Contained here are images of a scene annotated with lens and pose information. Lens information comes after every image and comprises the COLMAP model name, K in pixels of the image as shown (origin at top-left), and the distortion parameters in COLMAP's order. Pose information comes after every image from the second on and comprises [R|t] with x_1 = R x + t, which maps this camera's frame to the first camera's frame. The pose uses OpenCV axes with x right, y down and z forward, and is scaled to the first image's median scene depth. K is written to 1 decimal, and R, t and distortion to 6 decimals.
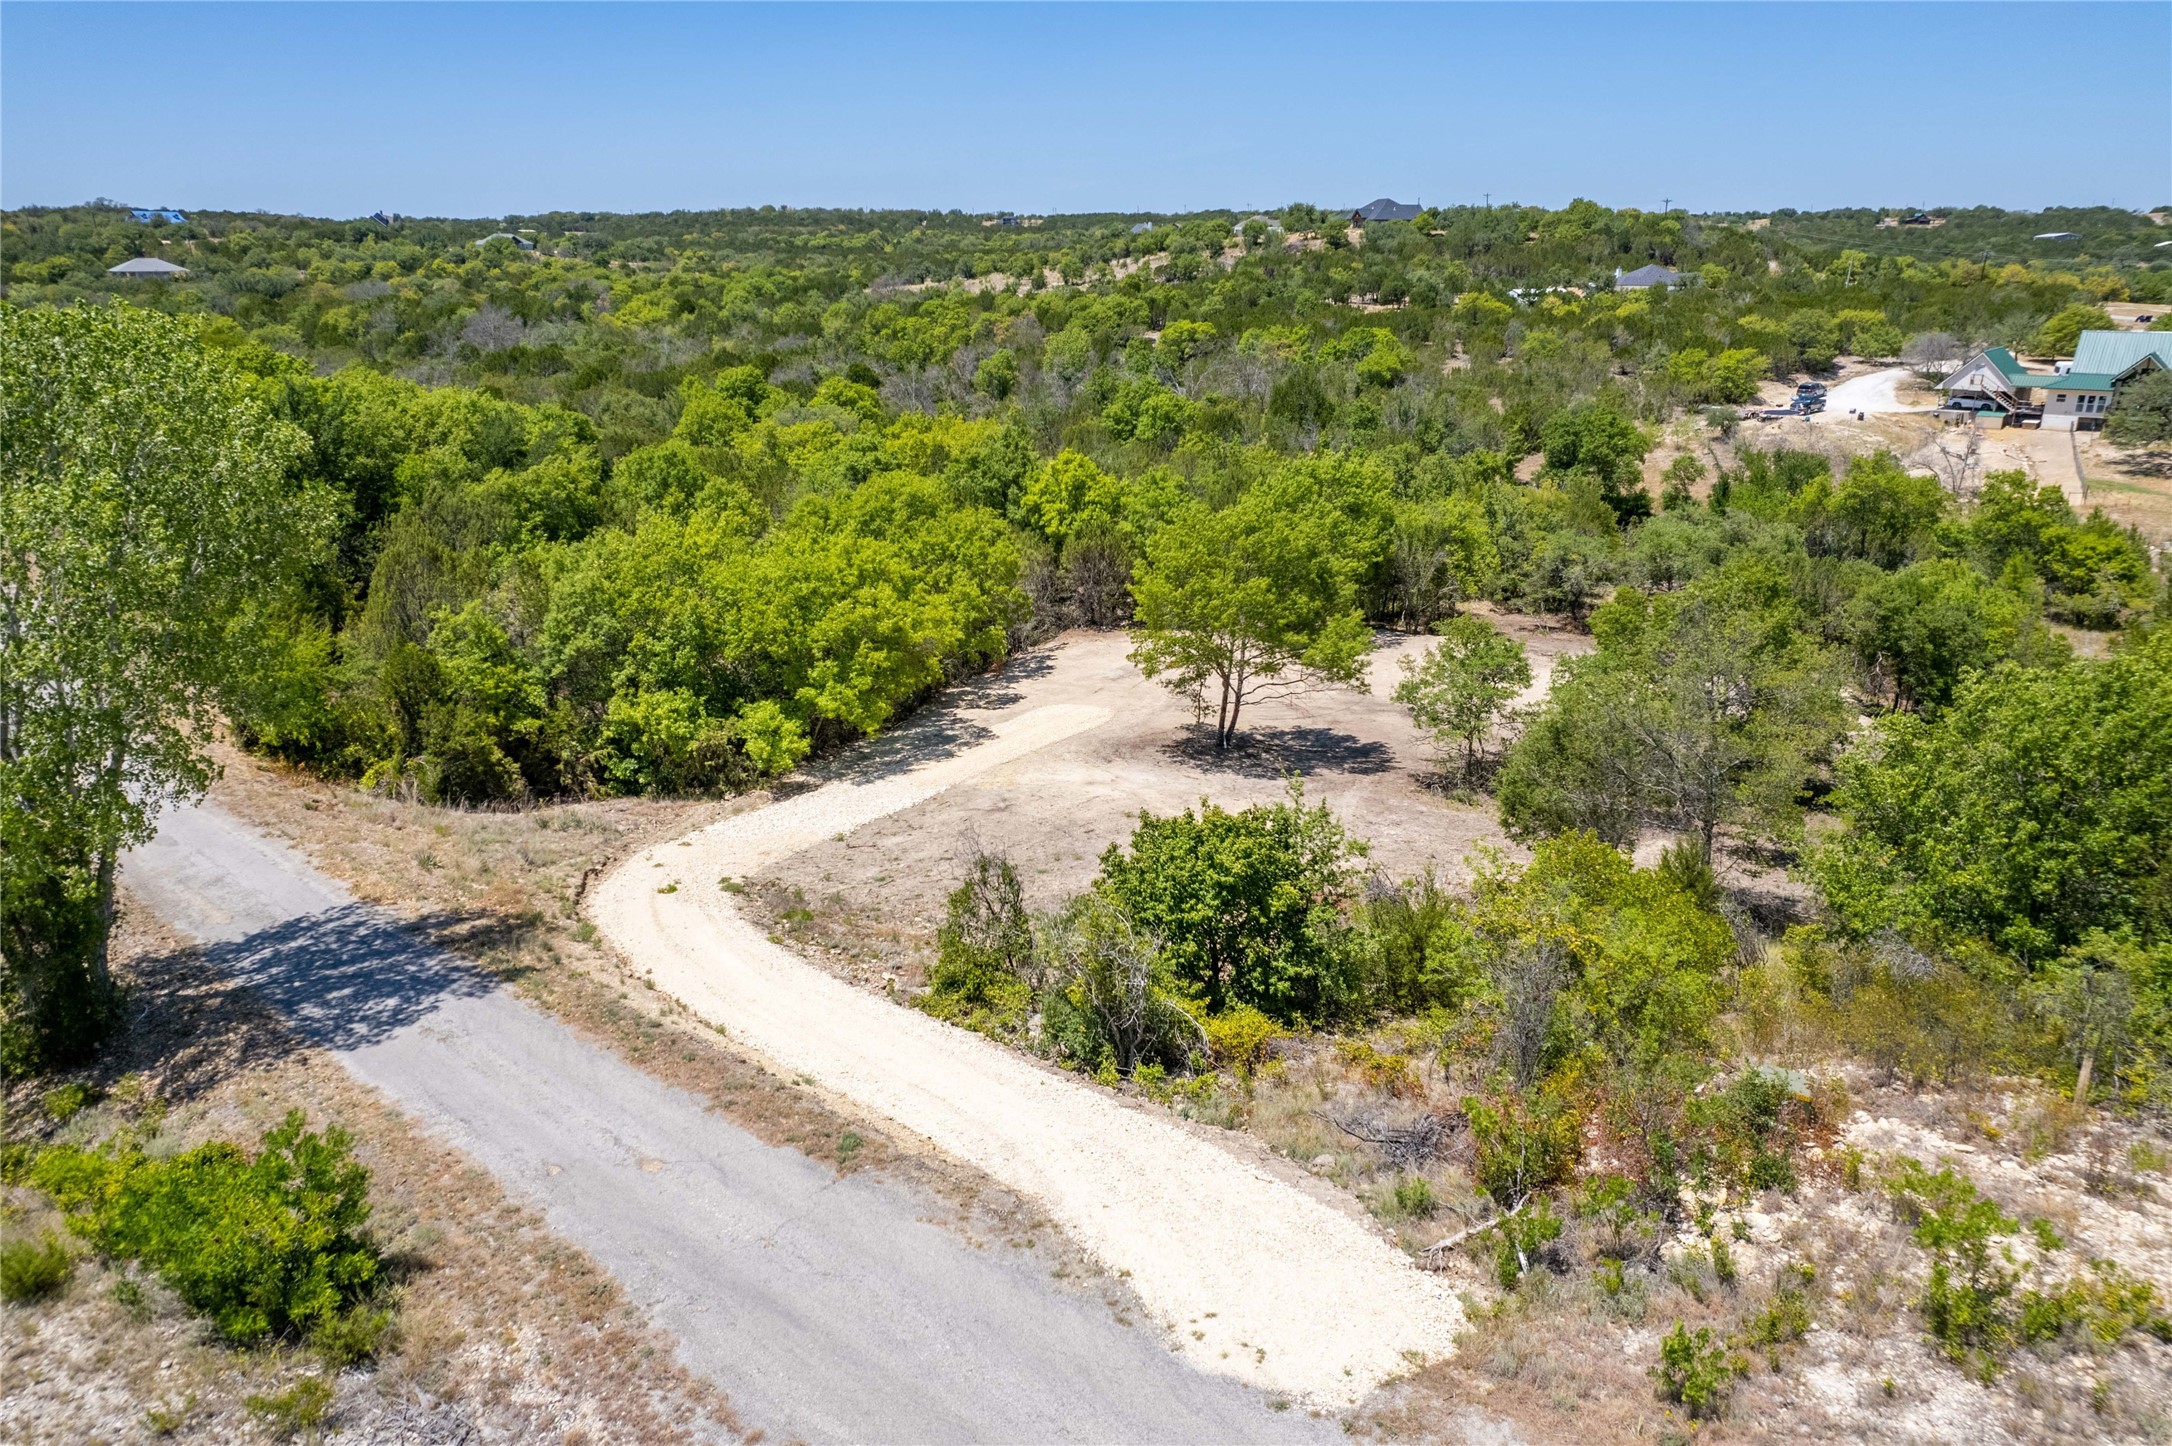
lens RADIAL K [[1407.9, 0, 1086.0], [0, 1407.9, 723.0], [0, 0, 1]] dist [-0.079261, 0.068766]
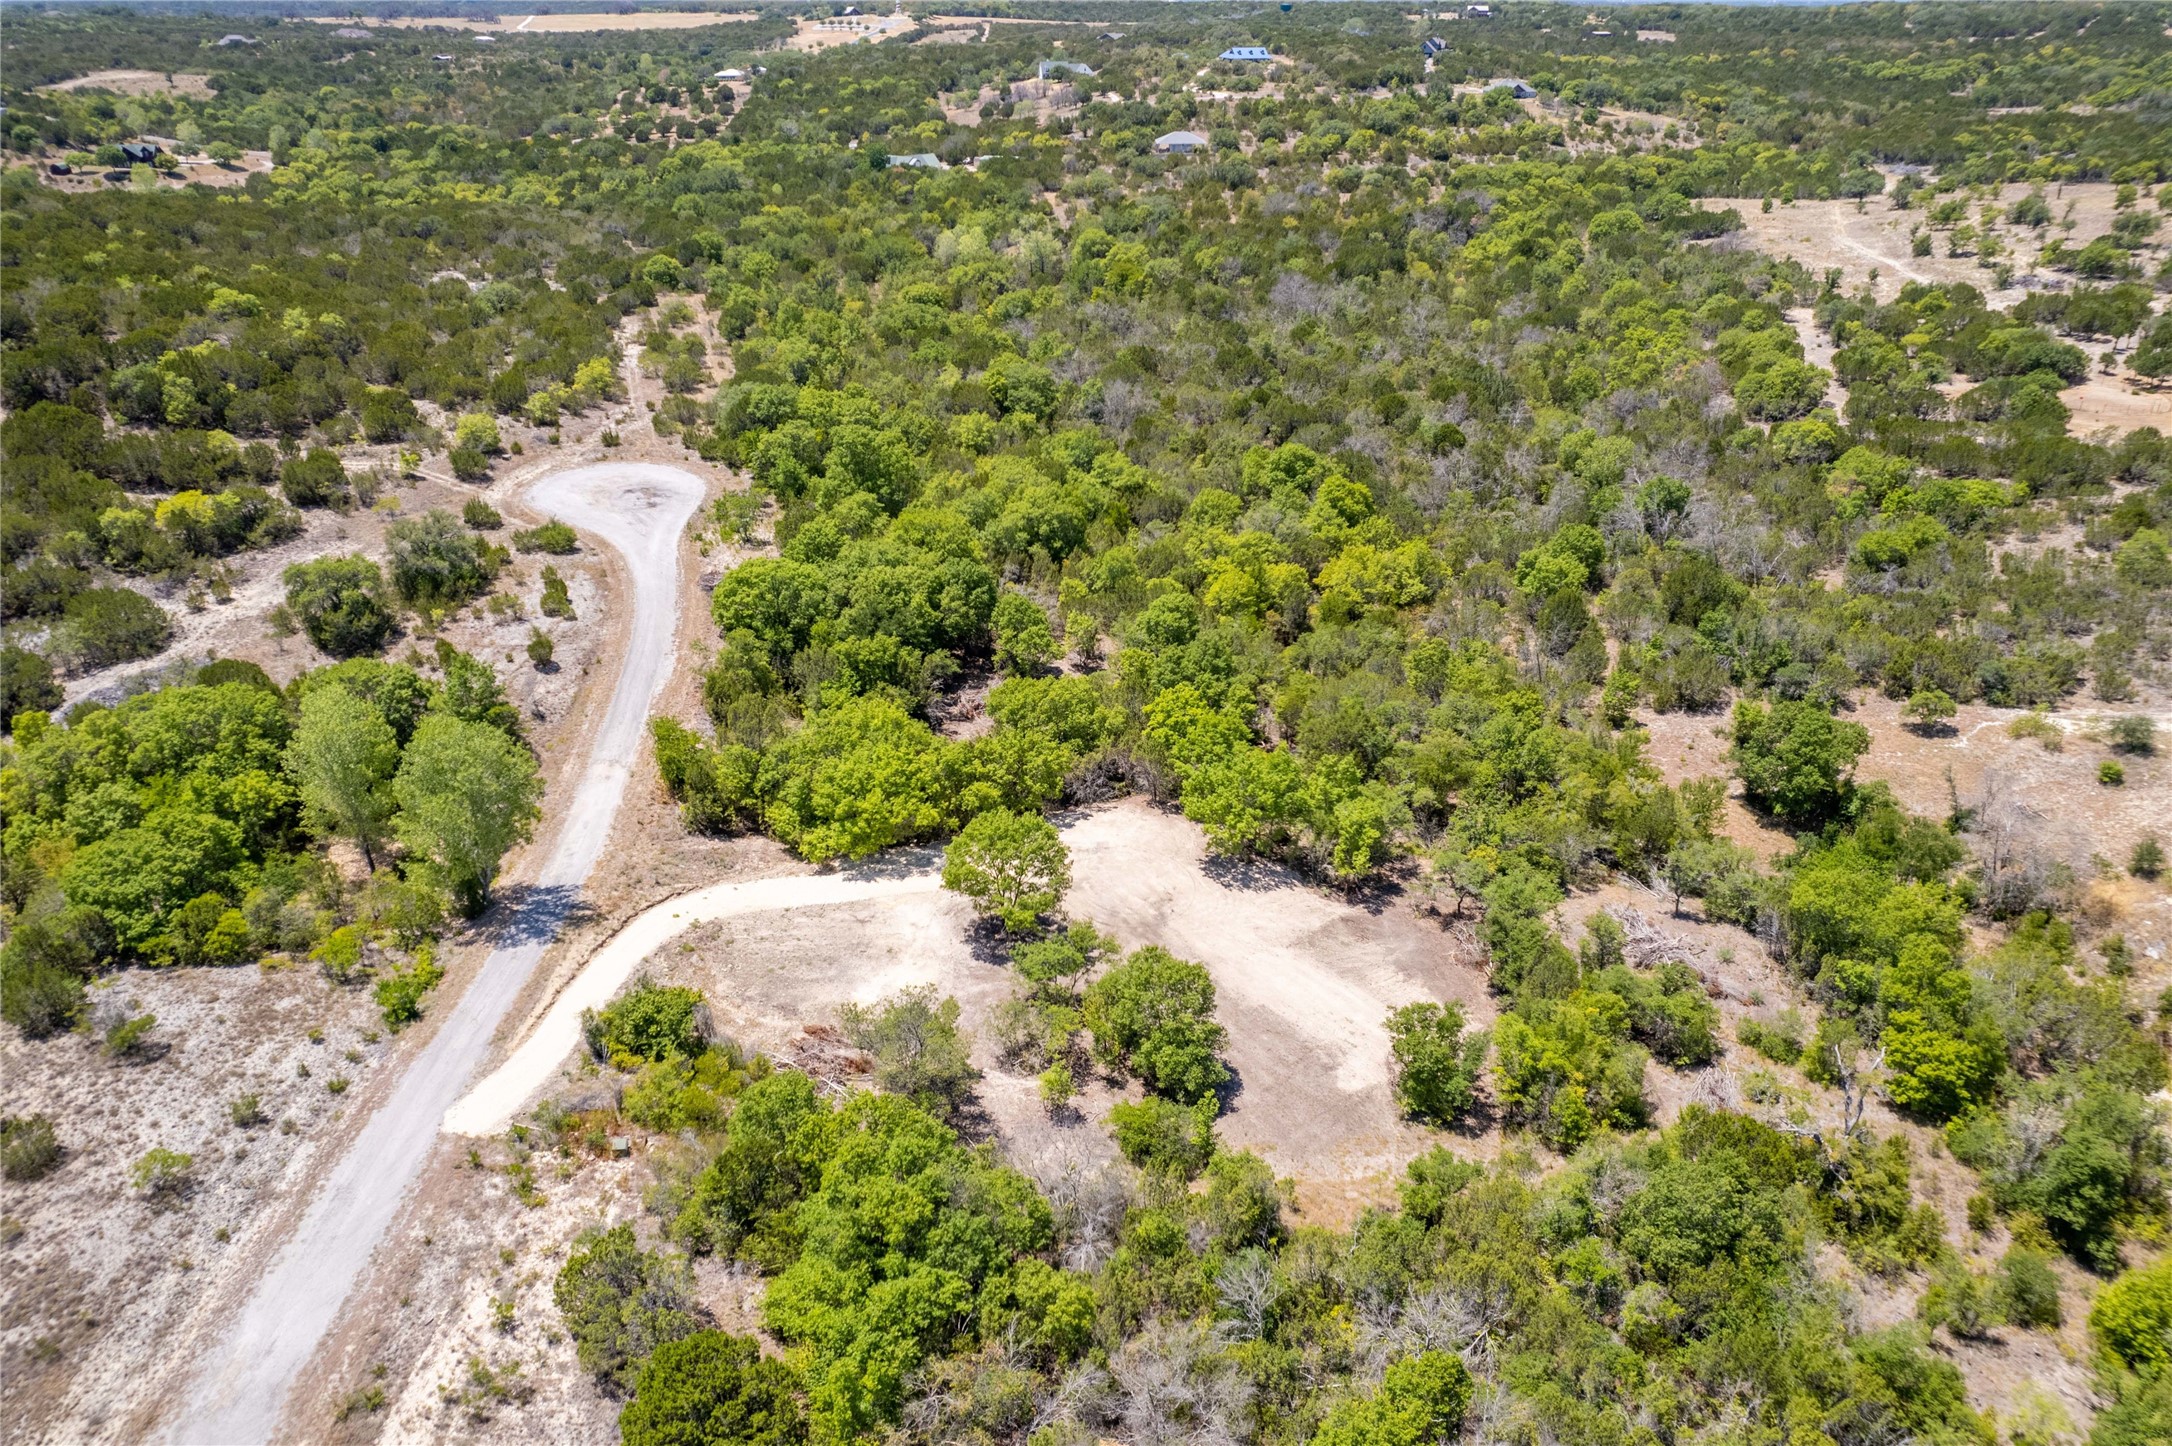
lens RADIAL K [[1407.9, 0, 1086.0], [0, 1407.9, 723.0], [0, 0, 1]] dist [-0.079261, 0.068766]
pose [[0.733177, 0.324073, -0.597853, 1.319921], [-0.217442, 0.944713, 0.245431, -0.795100], [0.644337, -0.049946, 0.763109, -0.384475]]
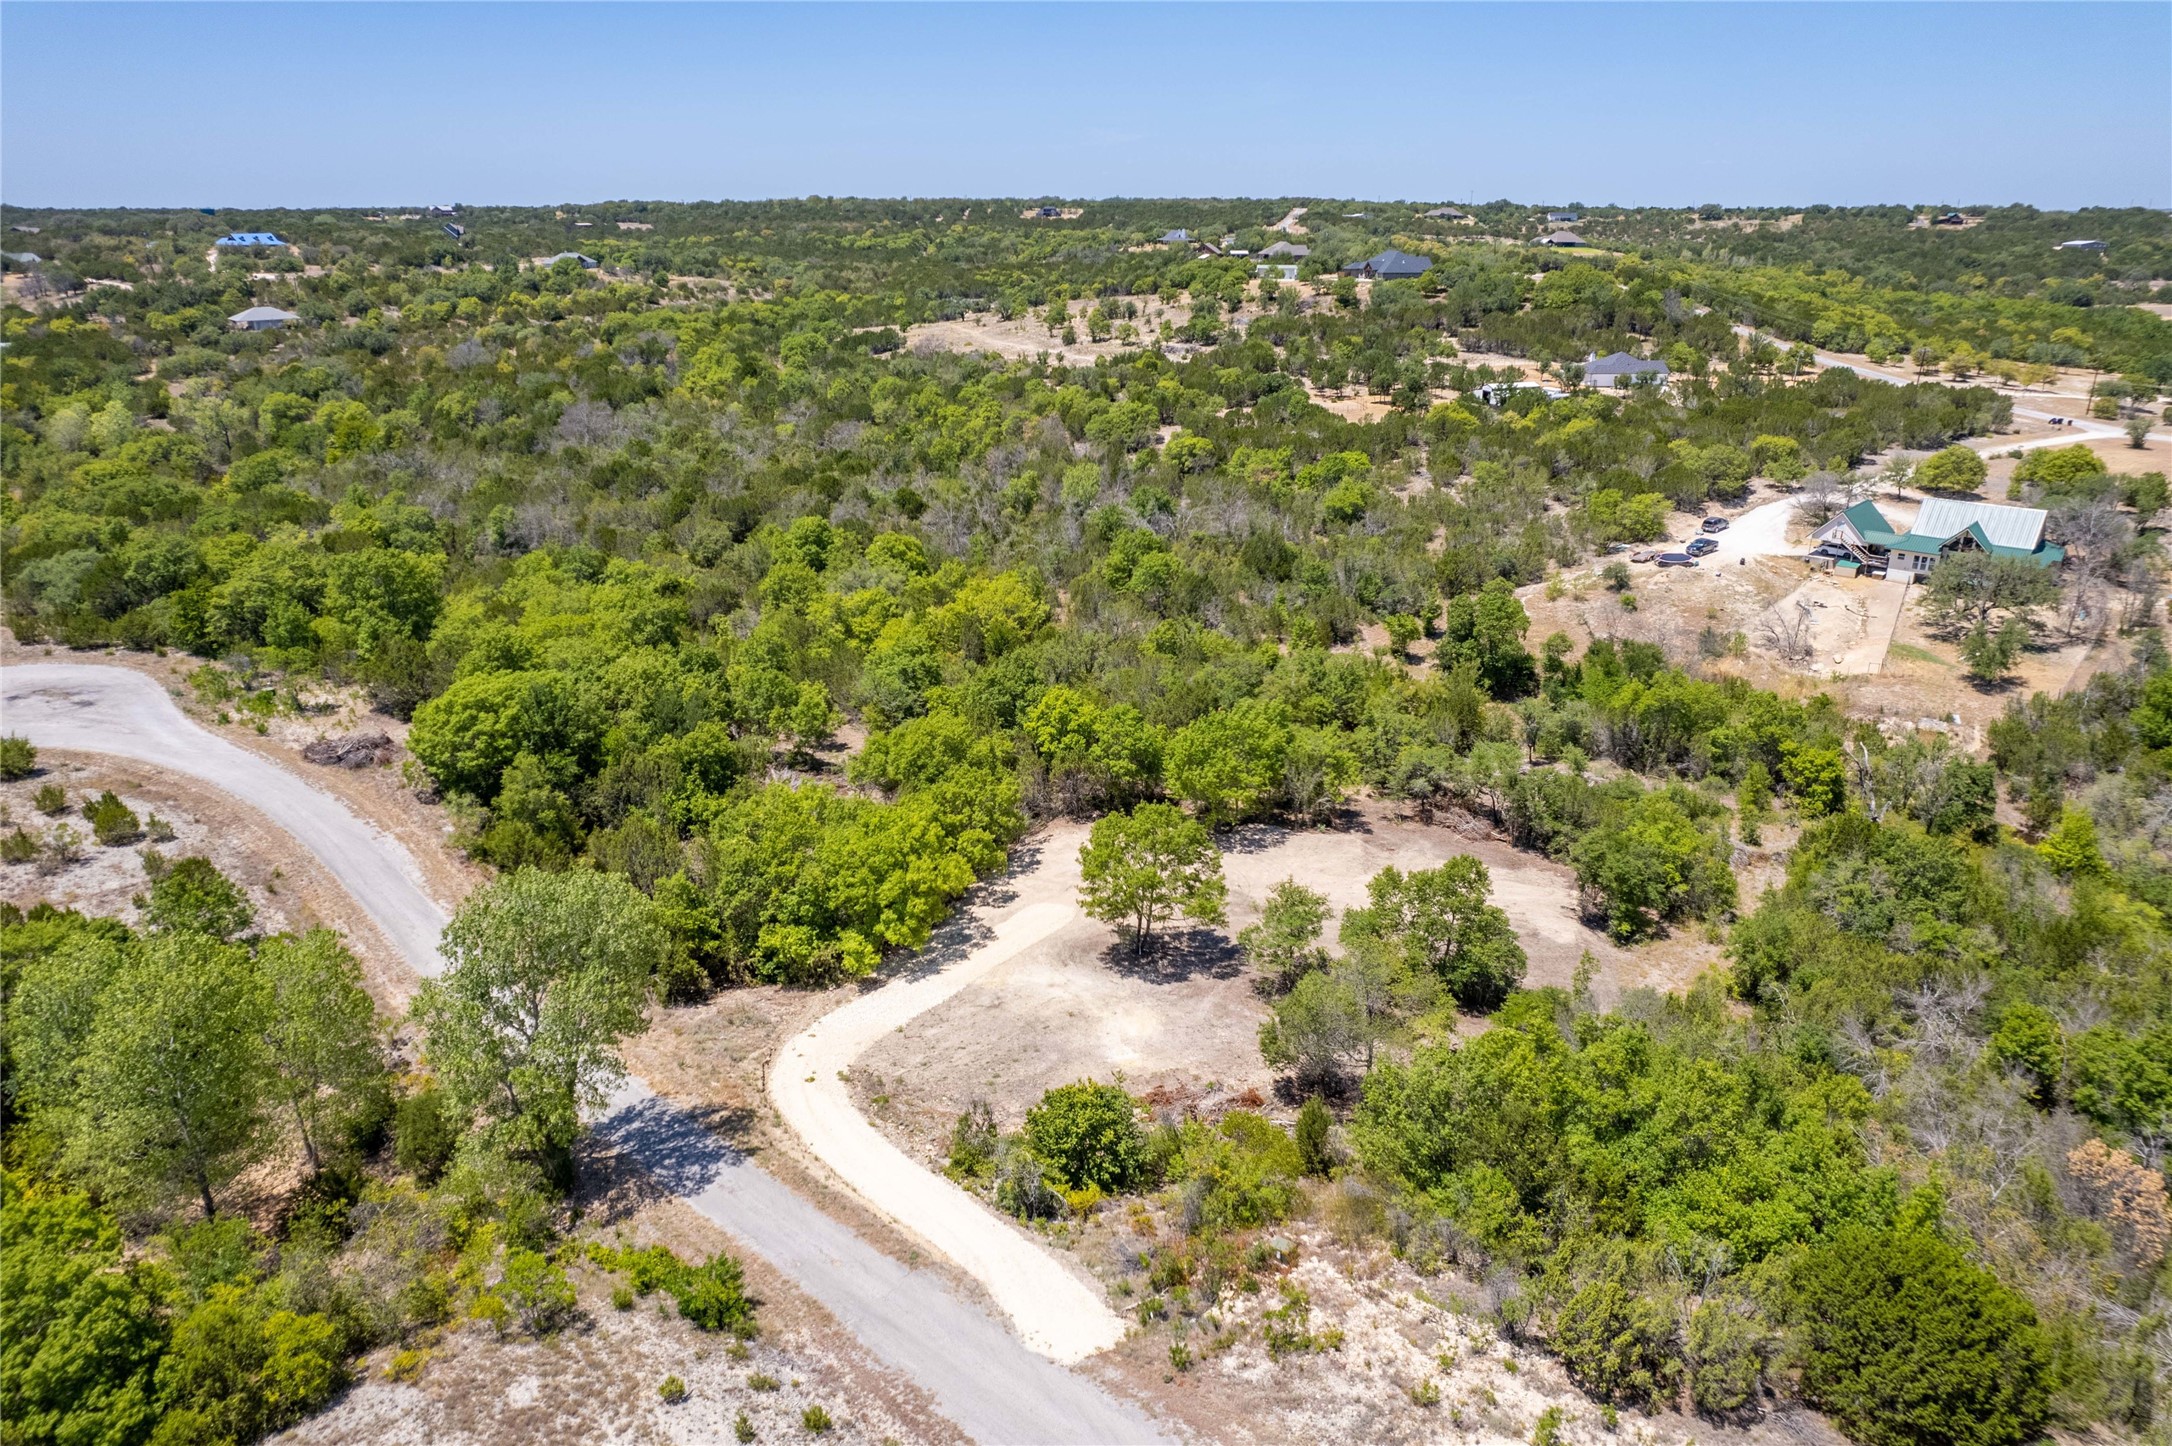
lens RADIAL K [[1407.9, 0, 1086.0], [0, 1407.9, 723.0], [0, 0, 1]] dist [-0.079261, 0.068766]
pose [[0.999528, 0.017343, -0.025339, 0.080423], [-0.016596, 0.999430, 0.029383, -0.314721], [0.025835, -0.028949, 0.999247, -0.630147]]
